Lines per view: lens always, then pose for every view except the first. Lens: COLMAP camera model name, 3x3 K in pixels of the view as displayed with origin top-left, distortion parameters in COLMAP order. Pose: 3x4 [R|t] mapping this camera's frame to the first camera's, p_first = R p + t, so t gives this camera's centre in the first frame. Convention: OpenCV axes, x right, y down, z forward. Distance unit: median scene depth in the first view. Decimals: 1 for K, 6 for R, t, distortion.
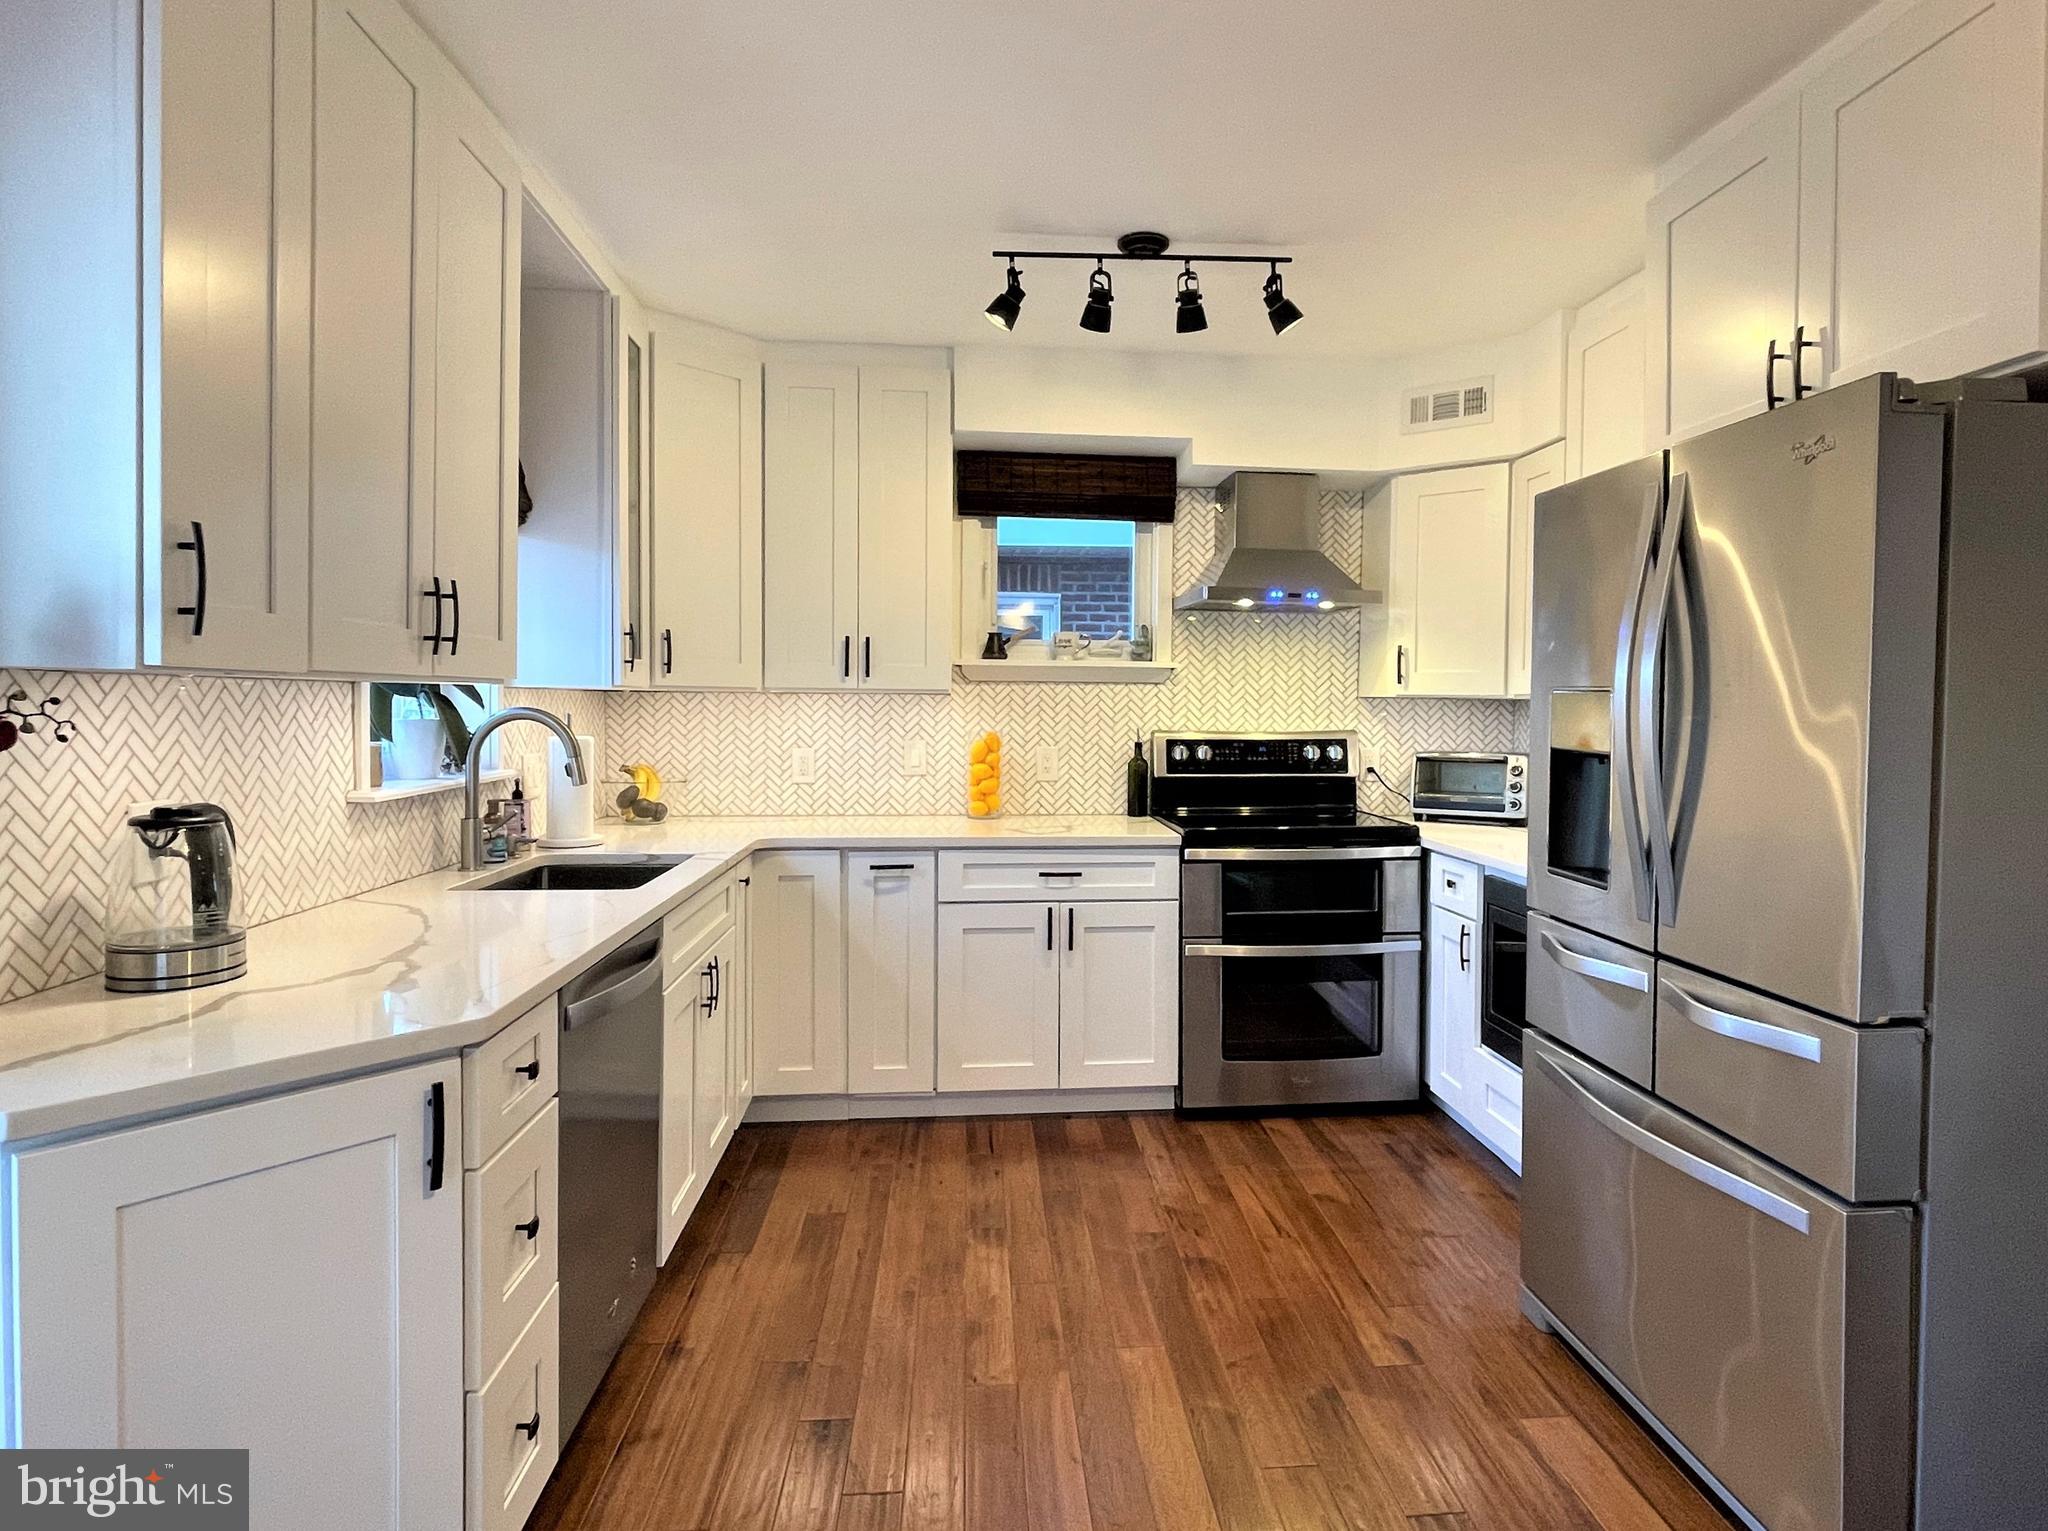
lens RADIAL K [[1133.9, 0, 1064.7], [0, 1133.9, 737.8], [0, 0, 1]] dist [0.017424, -0.010240]
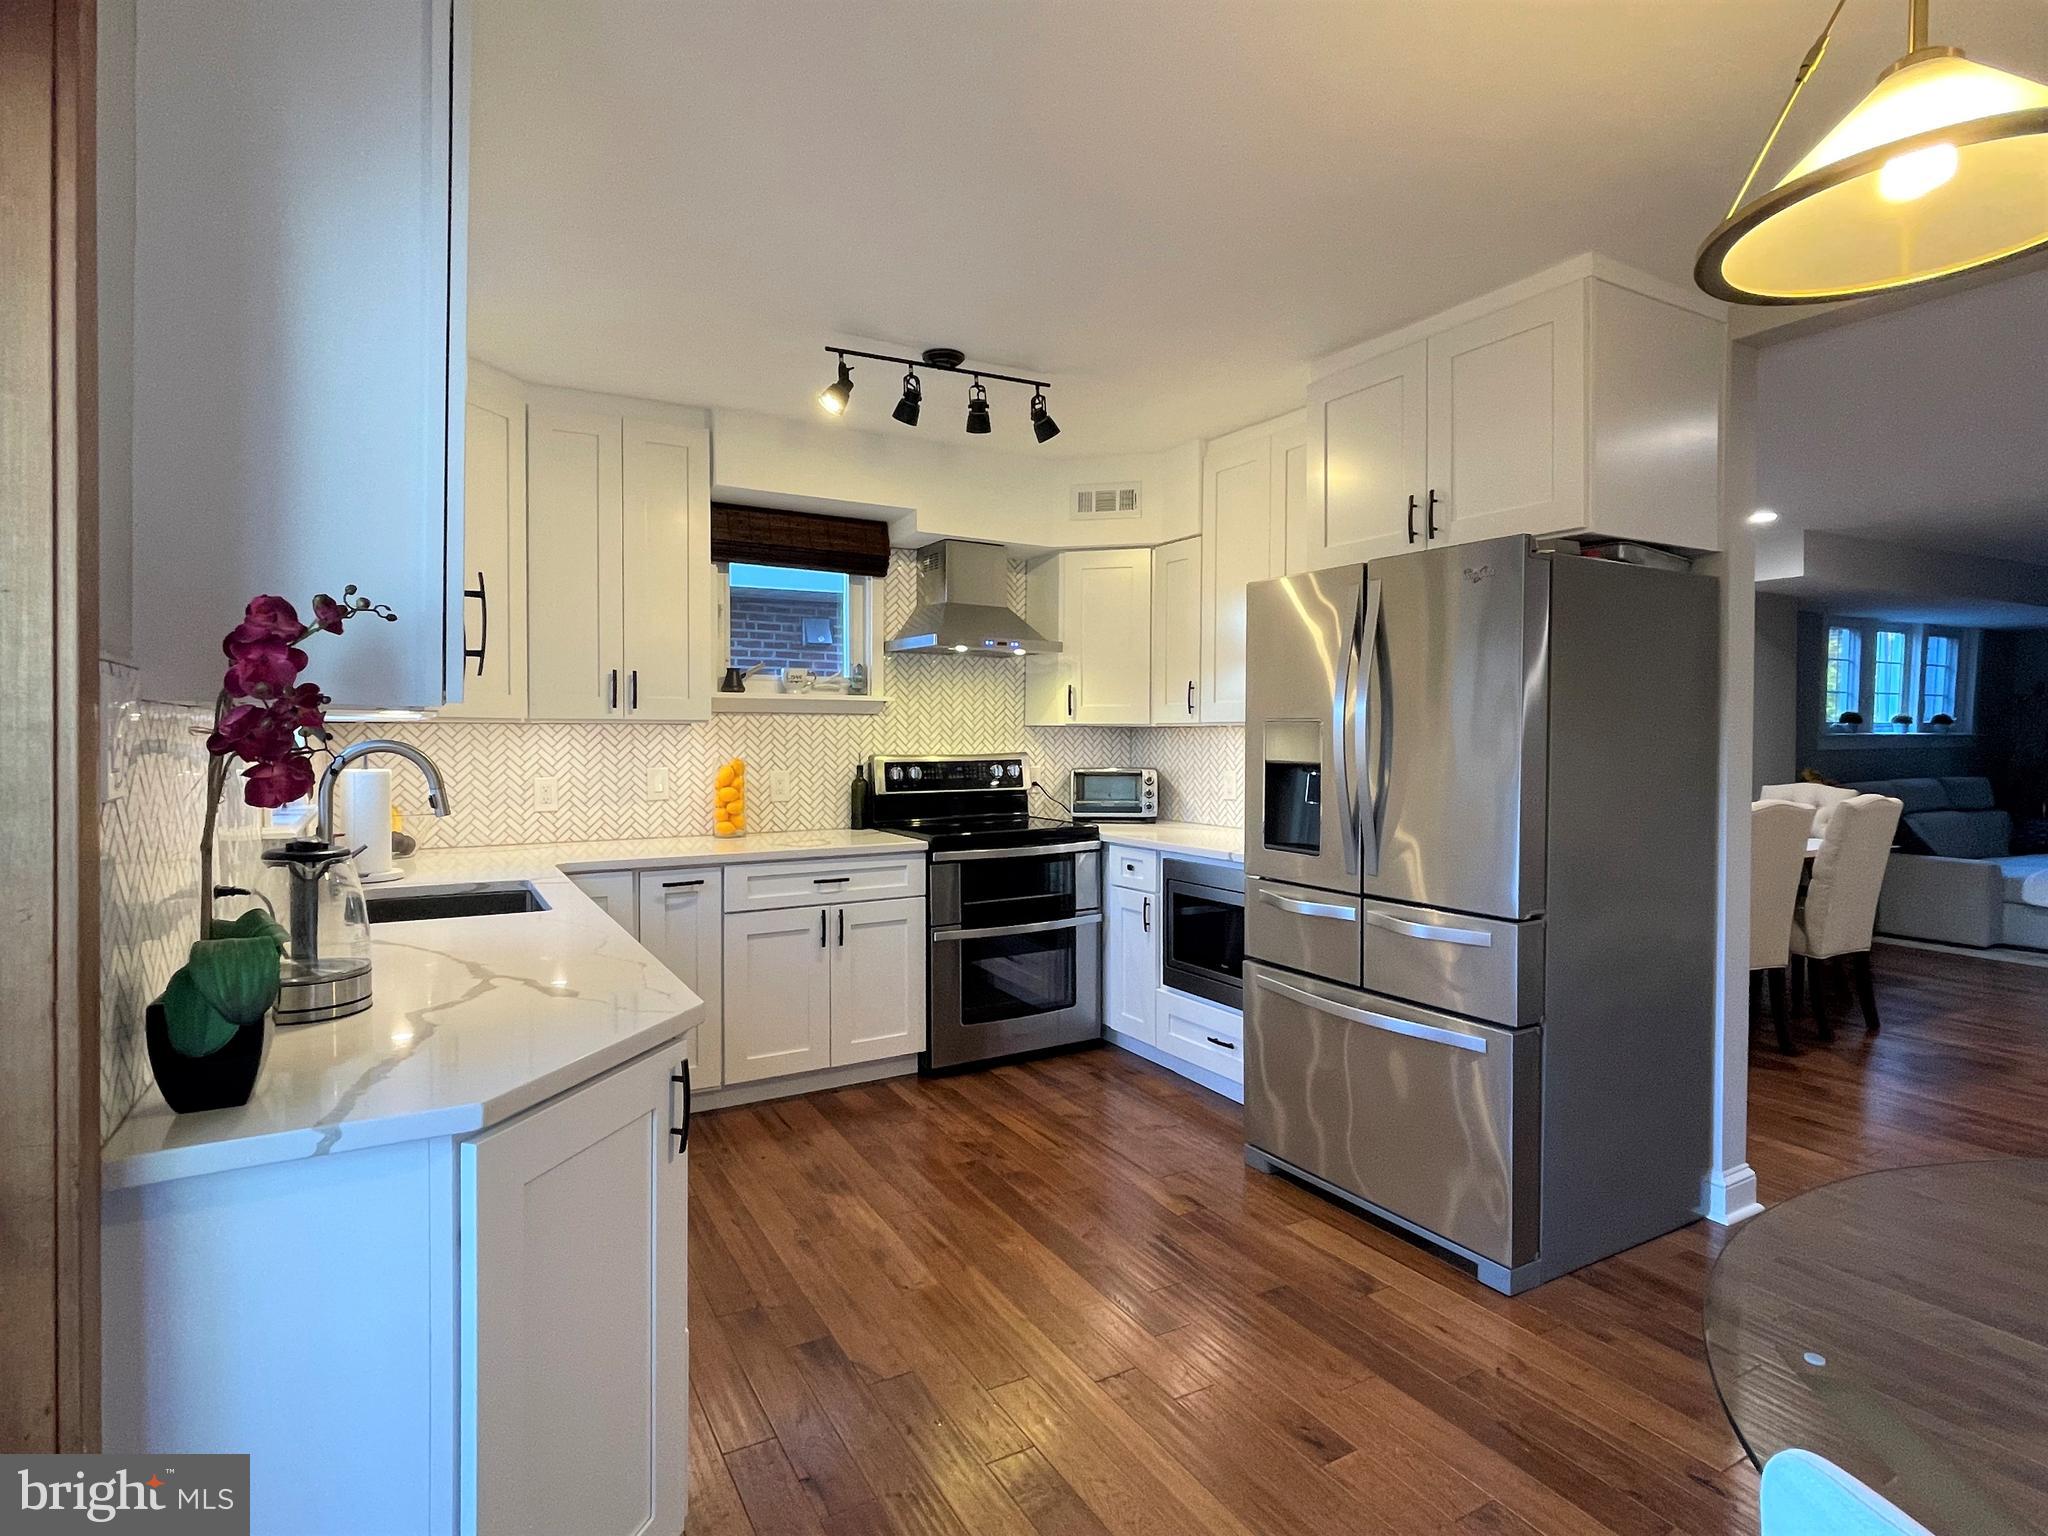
lens RADIAL K [[1050.9, 0, 1008.7], [0, 1050.9, 757.2], [0, 0, 1]] dist [0.025943, 0.000210]
pose [[0.913384, -0.016596, 0.406761, -0.271452], [0.018512, 0.999828, -0.000777, -0.000677], [-0.406679, 0.008239, 0.913534, -0.051859]]
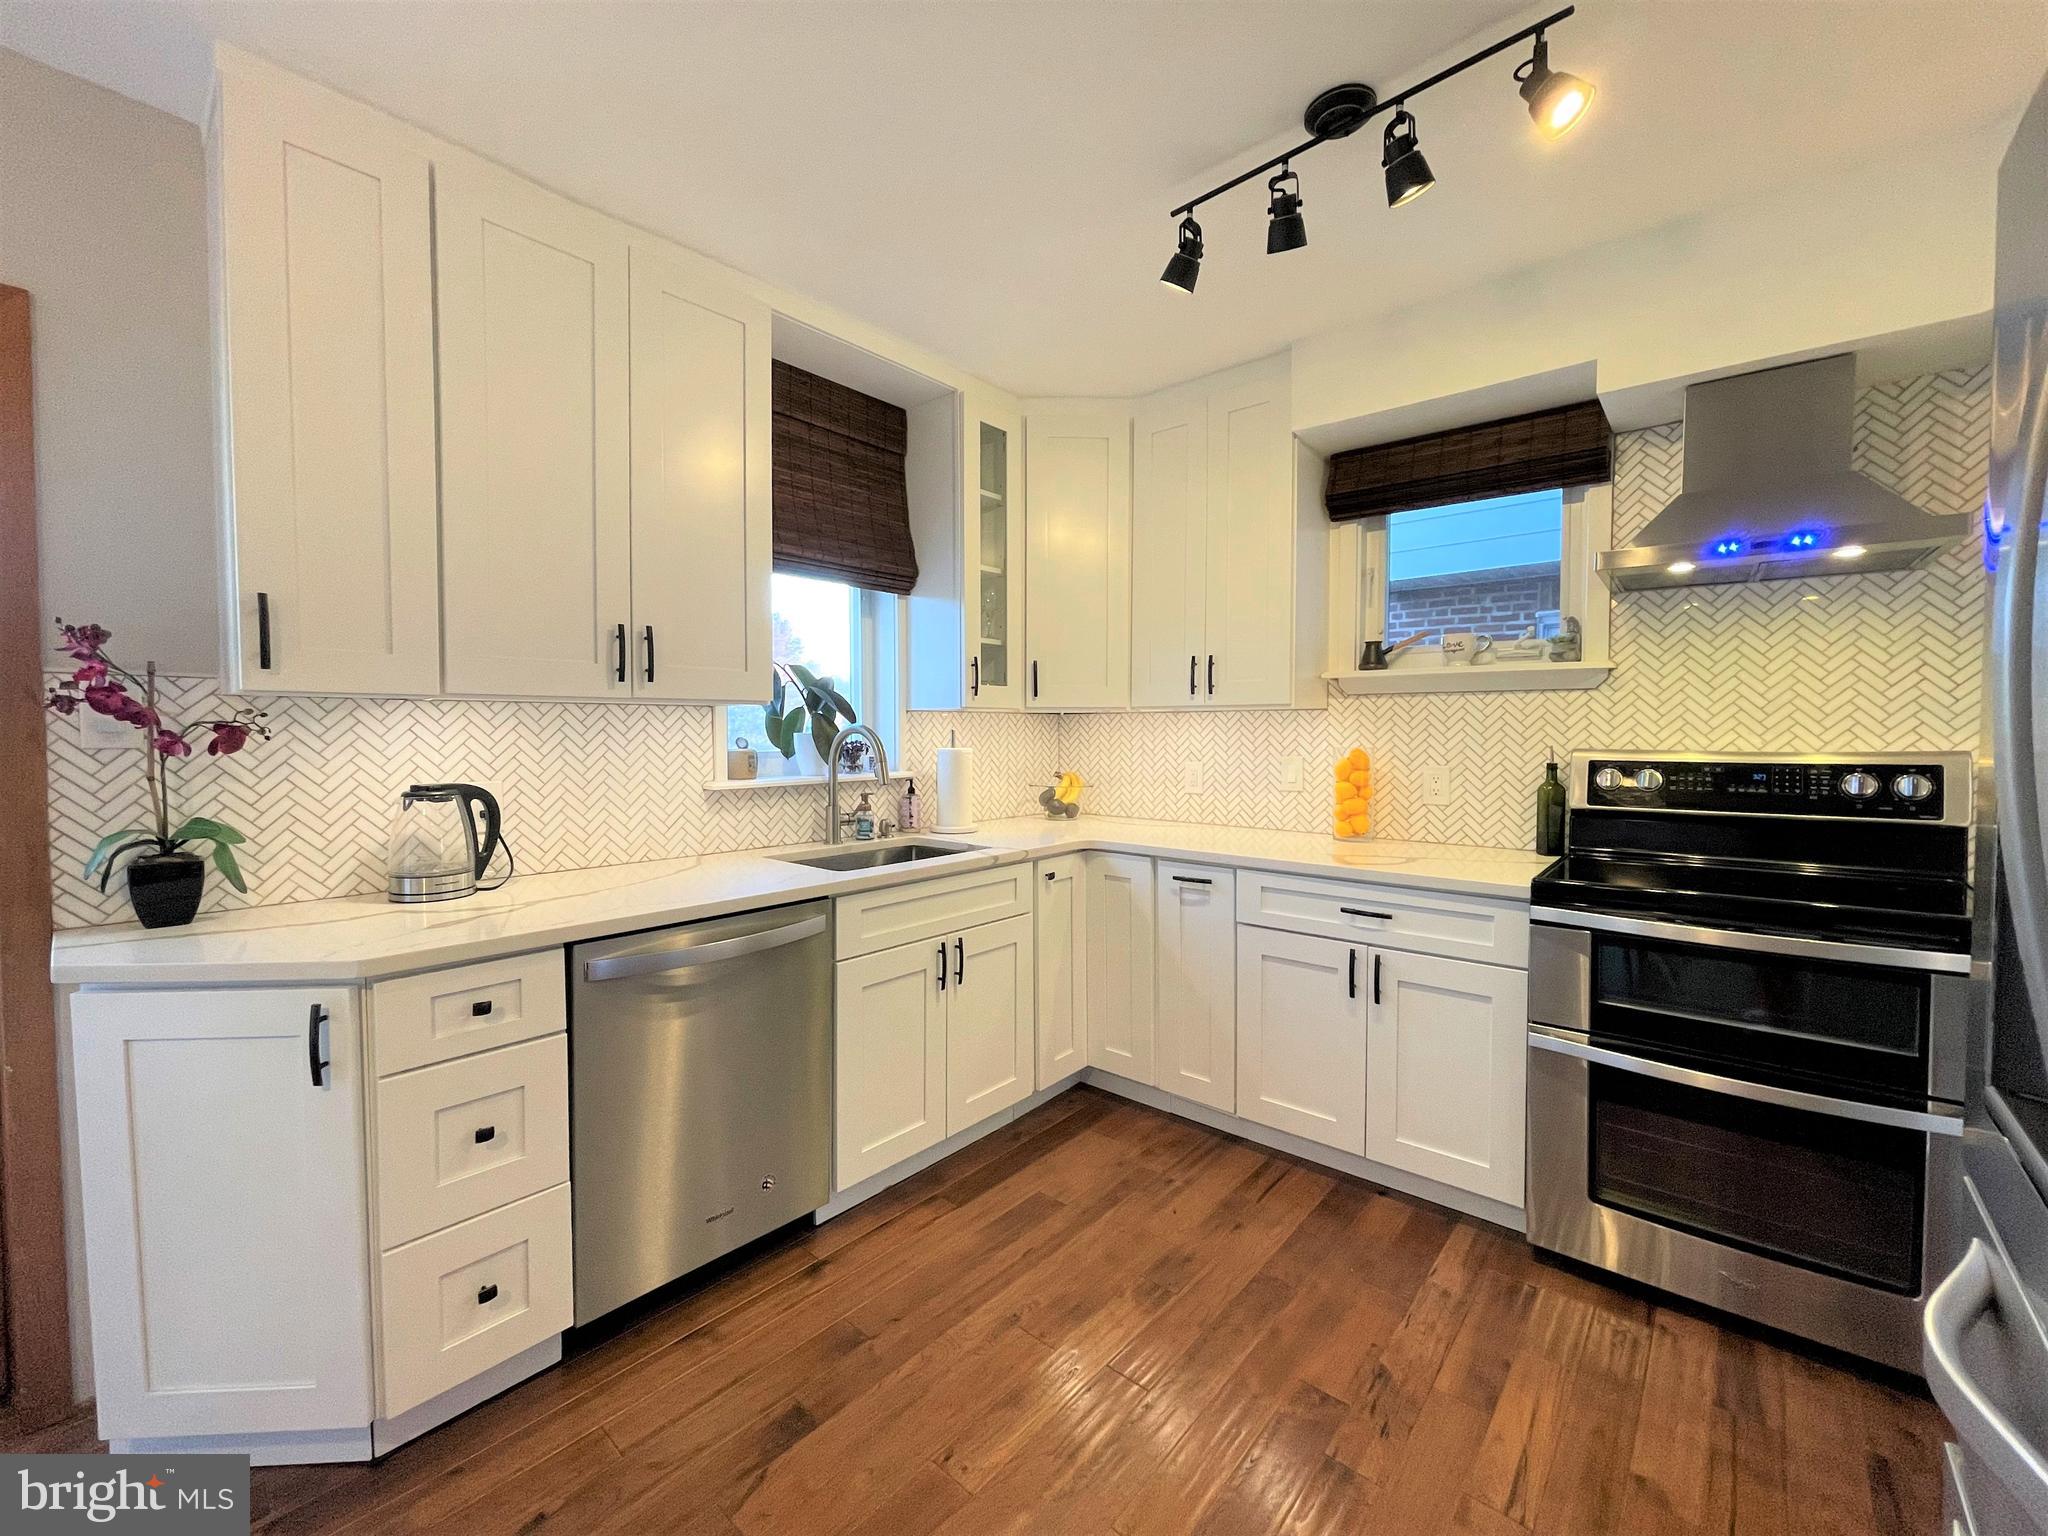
lens RADIAL K [[828.9, 0, 1014.4], [0, 828.9, 758.8], [0, 0, 1]] dist [0.000471, 0.000661]
pose [[0.686677, 0.019170, -0.726710, 0.269080], [-0.015224, 0.999812, 0.011988, -0.000601], [0.726803, 0.002832, 0.686840, 0.368517]]
